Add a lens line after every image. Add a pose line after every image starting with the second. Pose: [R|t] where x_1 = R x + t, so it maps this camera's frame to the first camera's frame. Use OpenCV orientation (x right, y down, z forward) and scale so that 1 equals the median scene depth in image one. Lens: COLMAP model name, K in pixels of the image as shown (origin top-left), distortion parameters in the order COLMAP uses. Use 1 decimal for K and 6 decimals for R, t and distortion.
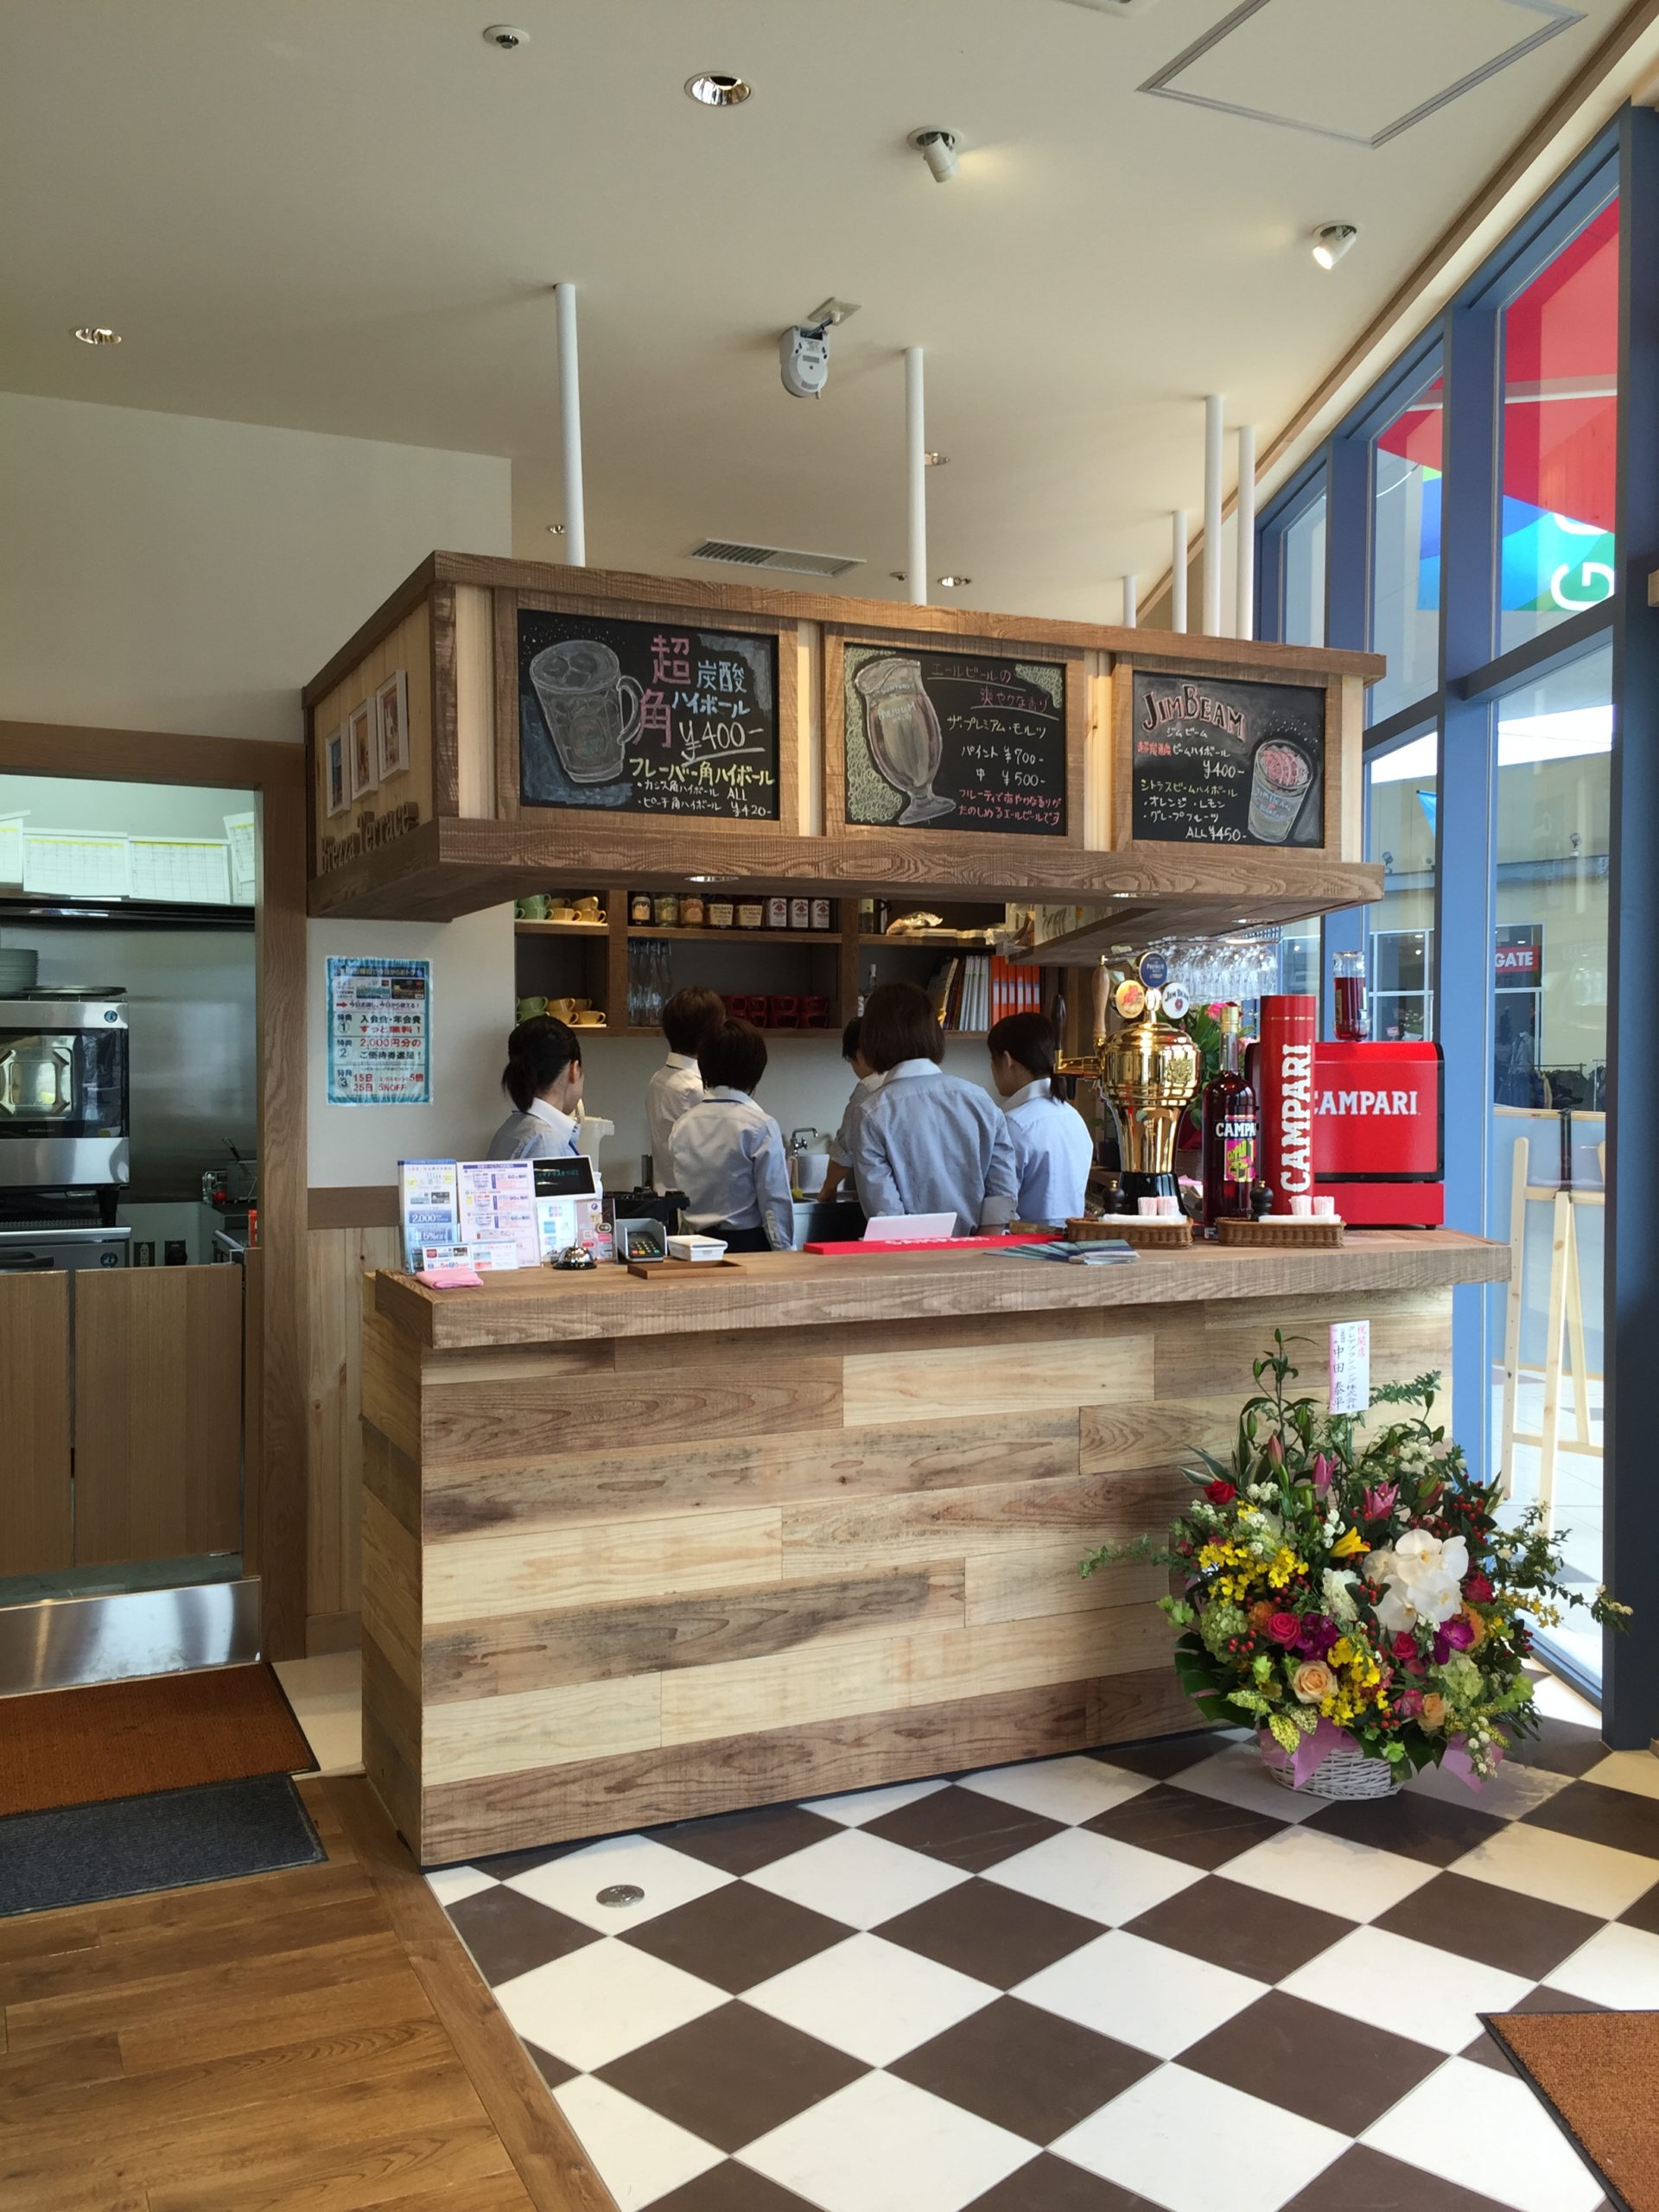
lens RADIAL K [[1870.4, 0, 829.5], [0, 1870.4, 1106.0], [0, 0, 1]] dist [0.092623, -0.127652]
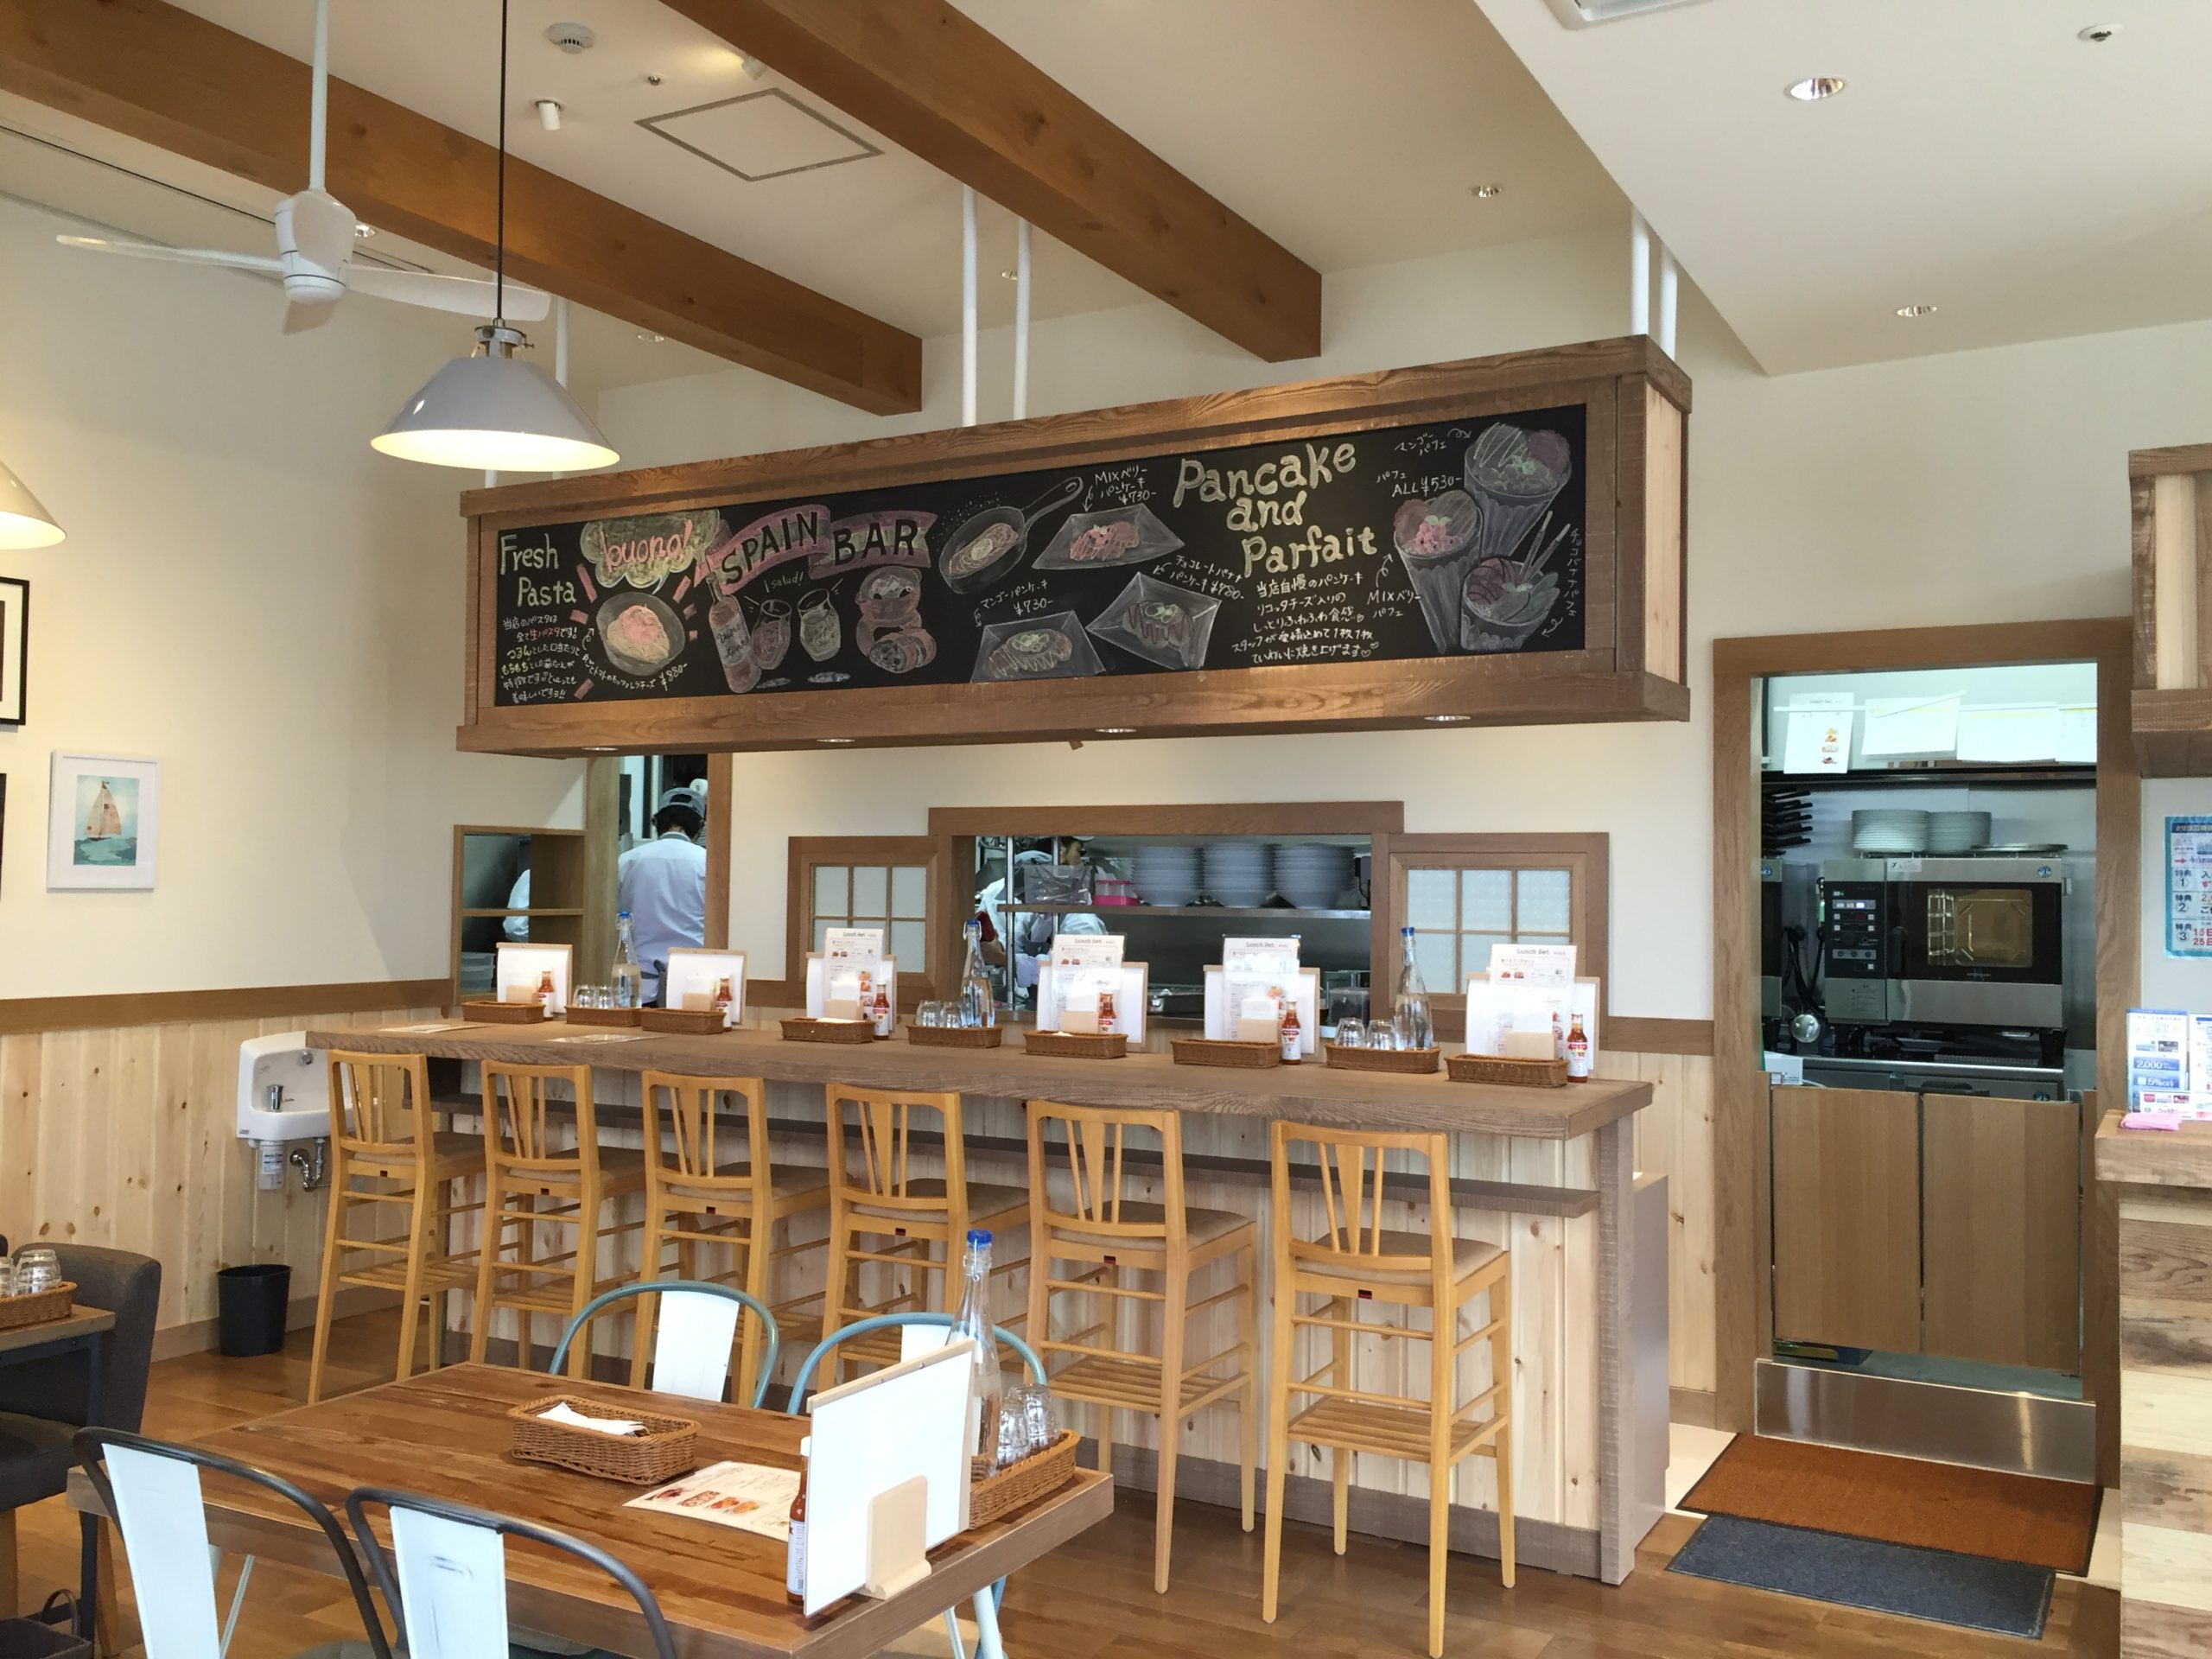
lens RADIAL K [[1870.4, 0, 1106.0], [0, 1870.4, 829.5], [0, 0, 1]] dist [0.092623, -0.127652]
pose [[0.581417, -0.022658, -0.813290, 0.315780], [-0.031628, 0.998227, -0.050421, 0.000197], [0.812991, 0.055038, 0.579669, -0.104130]]
